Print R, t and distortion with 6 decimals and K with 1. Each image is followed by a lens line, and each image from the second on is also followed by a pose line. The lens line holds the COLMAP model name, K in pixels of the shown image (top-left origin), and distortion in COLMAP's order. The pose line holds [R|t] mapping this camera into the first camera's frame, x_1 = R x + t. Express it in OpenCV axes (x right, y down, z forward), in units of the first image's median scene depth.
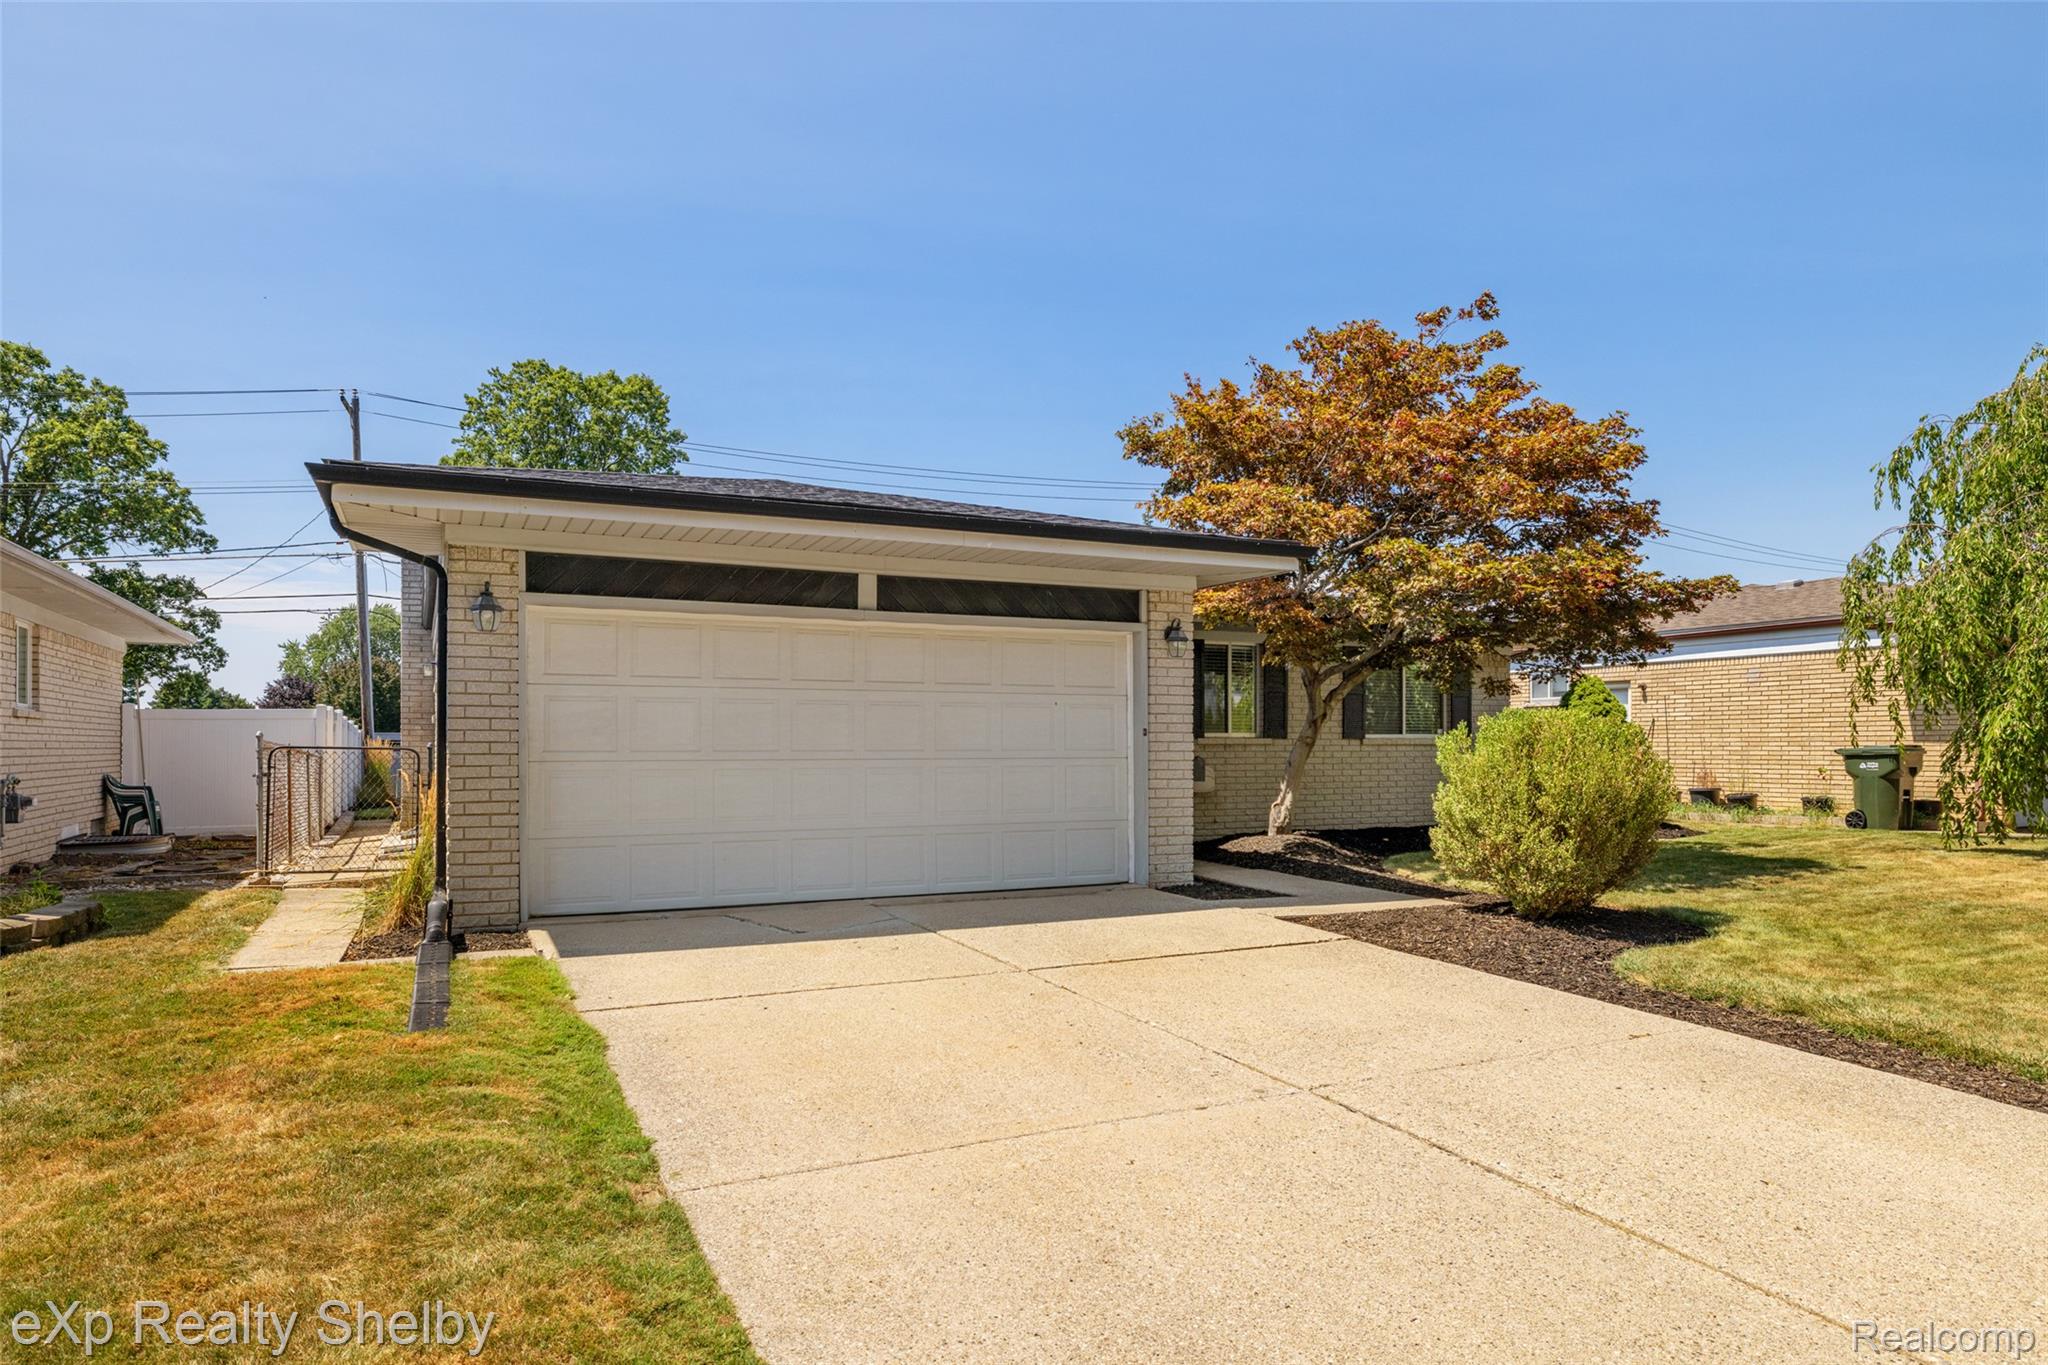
lens RADIAL K [[1282.9, 0, 1096.0], [0, 1282.9, 771.4], [0, 0, 1]] dist [-0.001908, -0.000372]
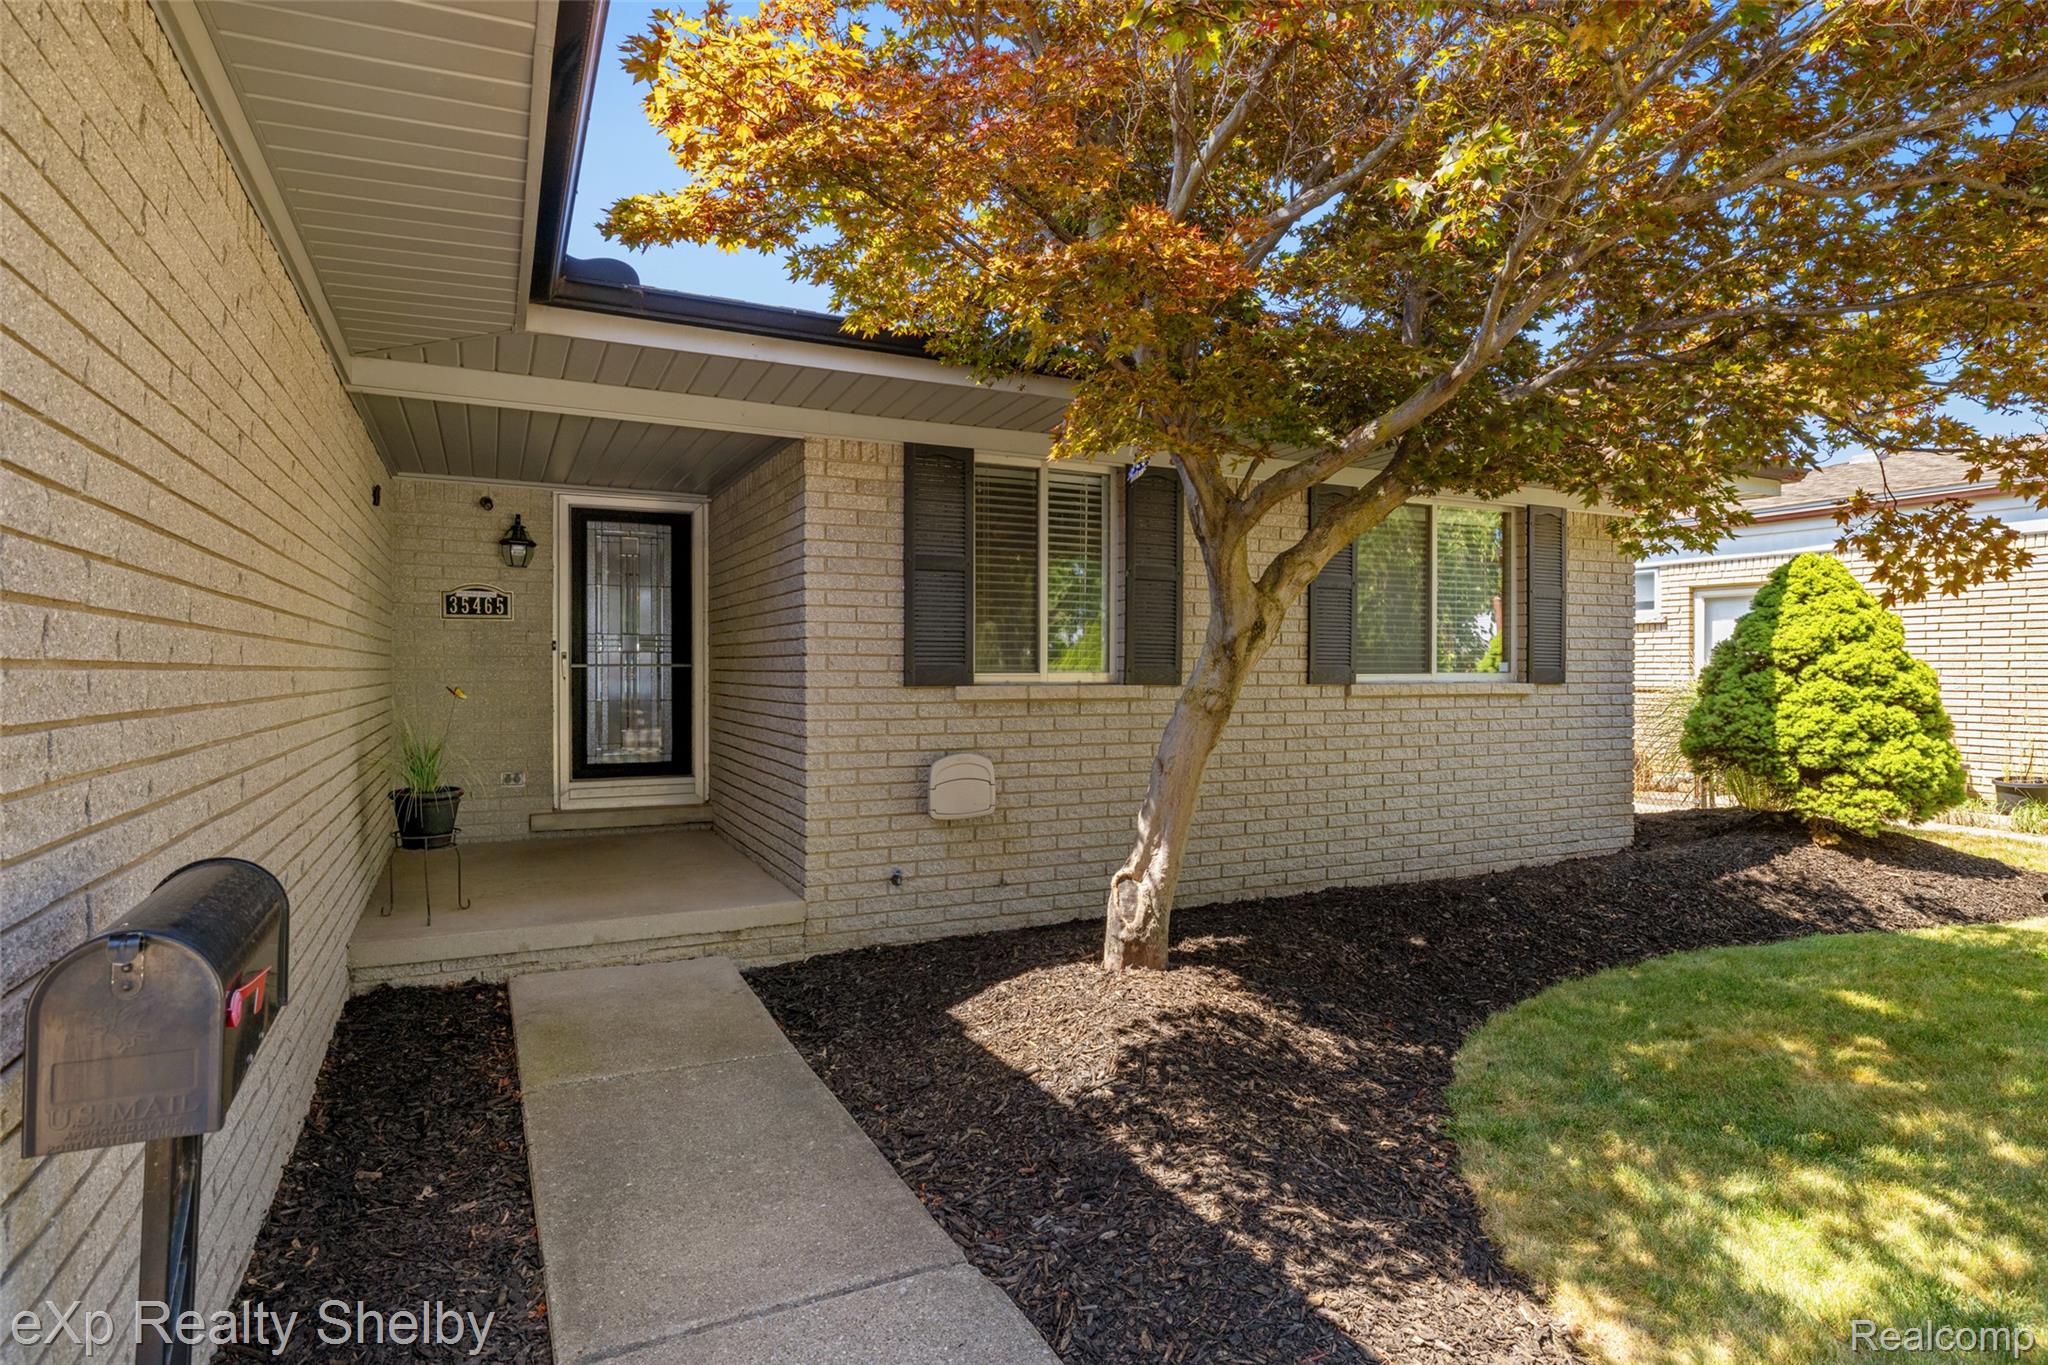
lens RADIAL K [[1043.9, 0, 1024.0], [0, 1043.9, 682.5], [0, 0, 1]] dist [-0.001447, -0.000461]
pose [[0.997901, 0.004857, -0.064577, 0.174792], [-0.005105, 0.999980, -0.003682, -0.036741], [0.064558, 0.004004, 0.997906, 0.940357]]
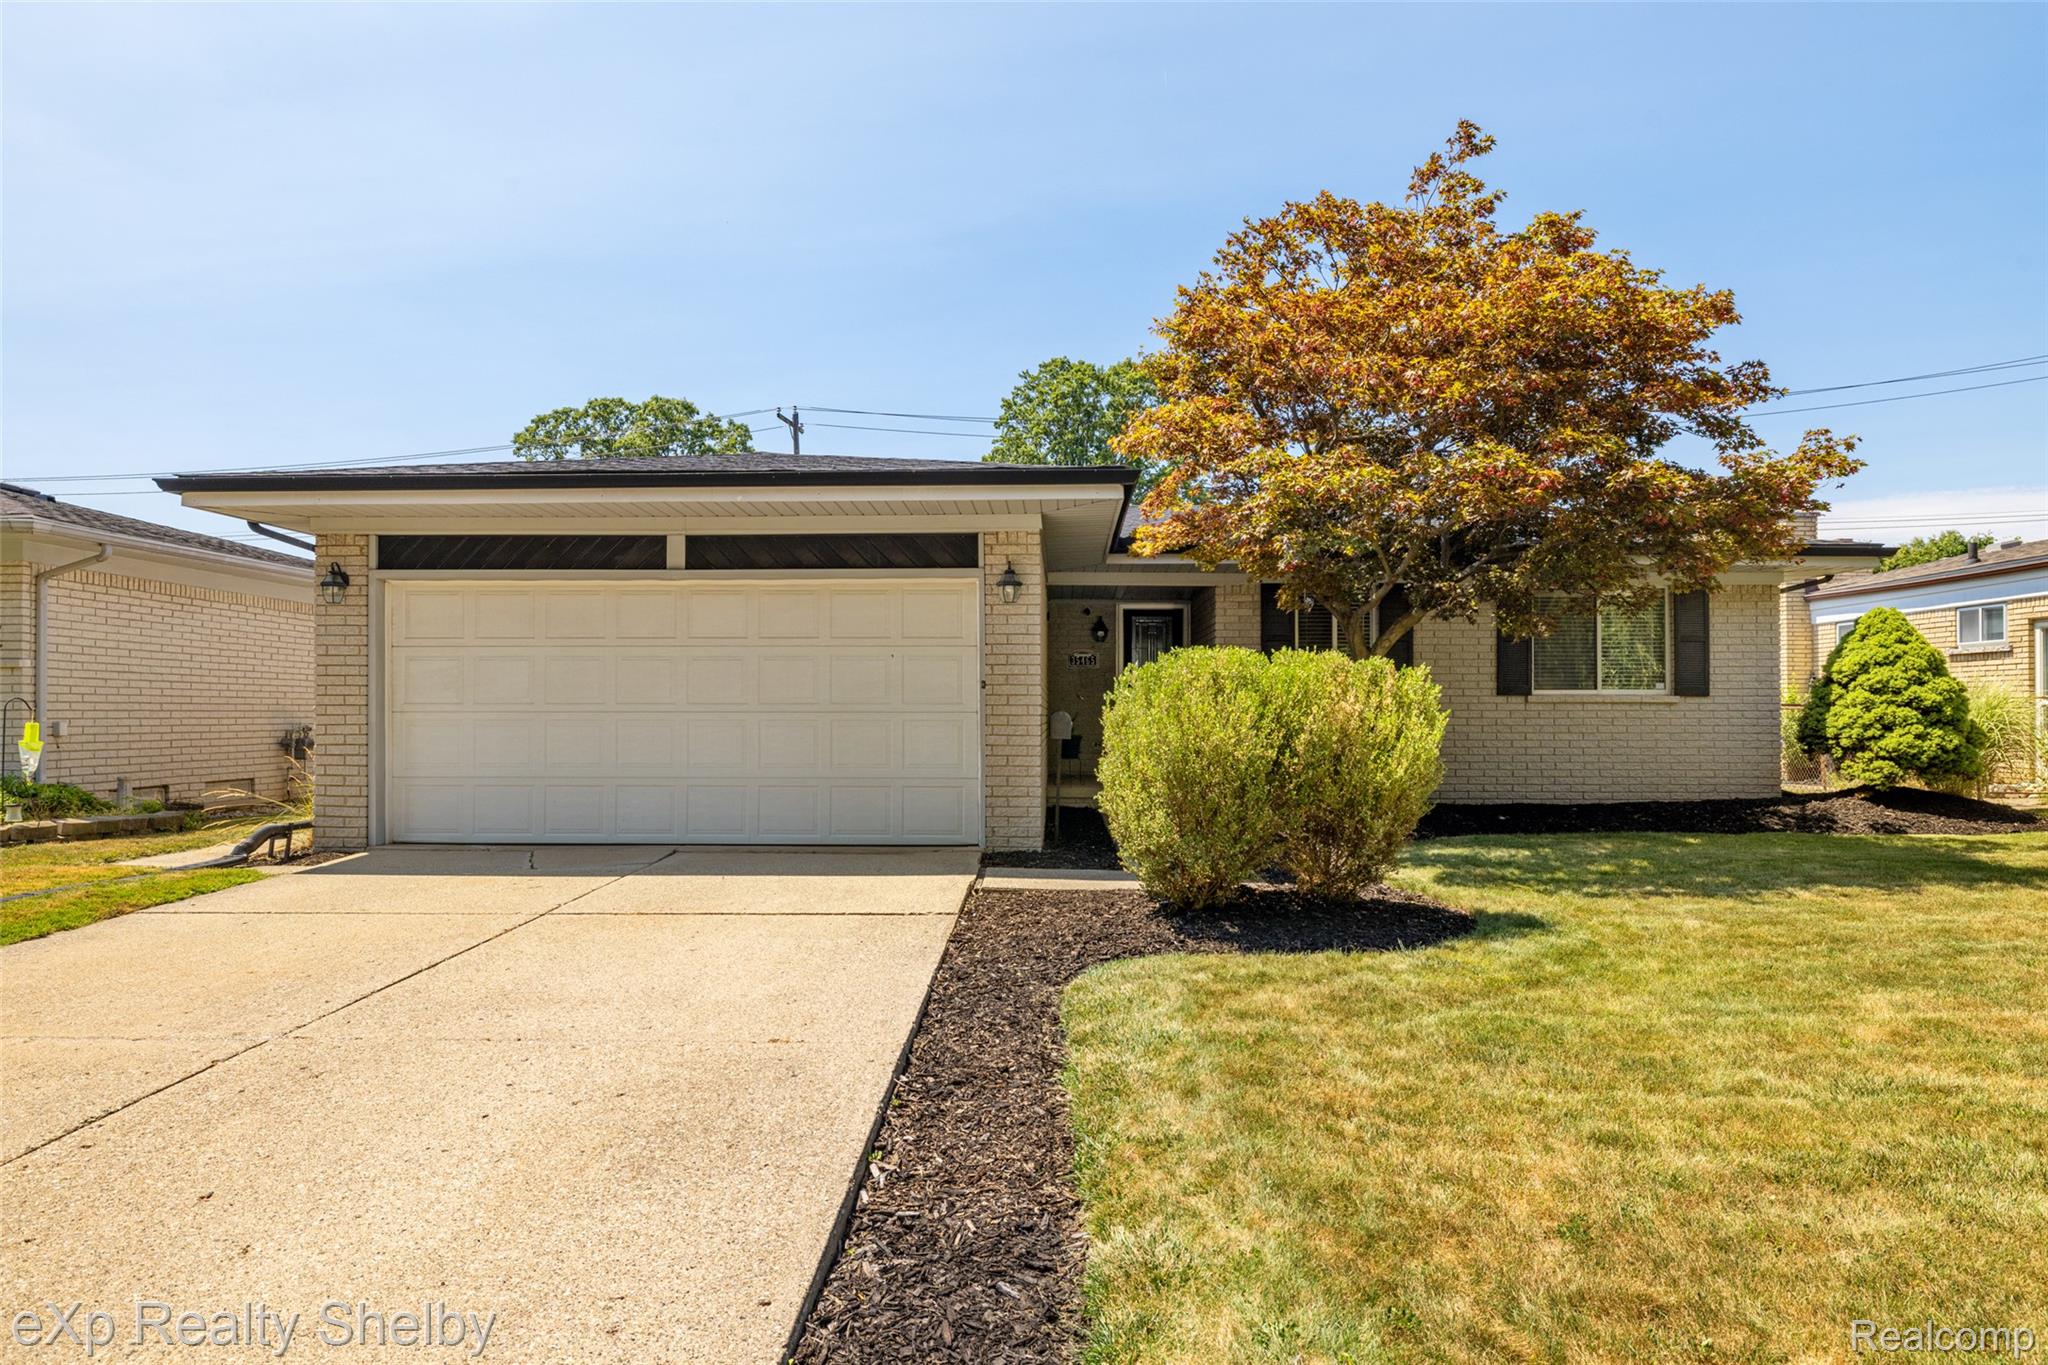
lens RADIAL K [[1282.9, 0, 1096.0], [0, 1282.9, 771.4], [0, 0, 1]] dist [-0.001908, -0.000372]
pose [[0.873355, 0.023441, -0.486519, 0.565820], [-0.011176, 0.999543, 0.028098, 0.005279], [0.486955, -0.019102, 0.873218, 0.220726]]
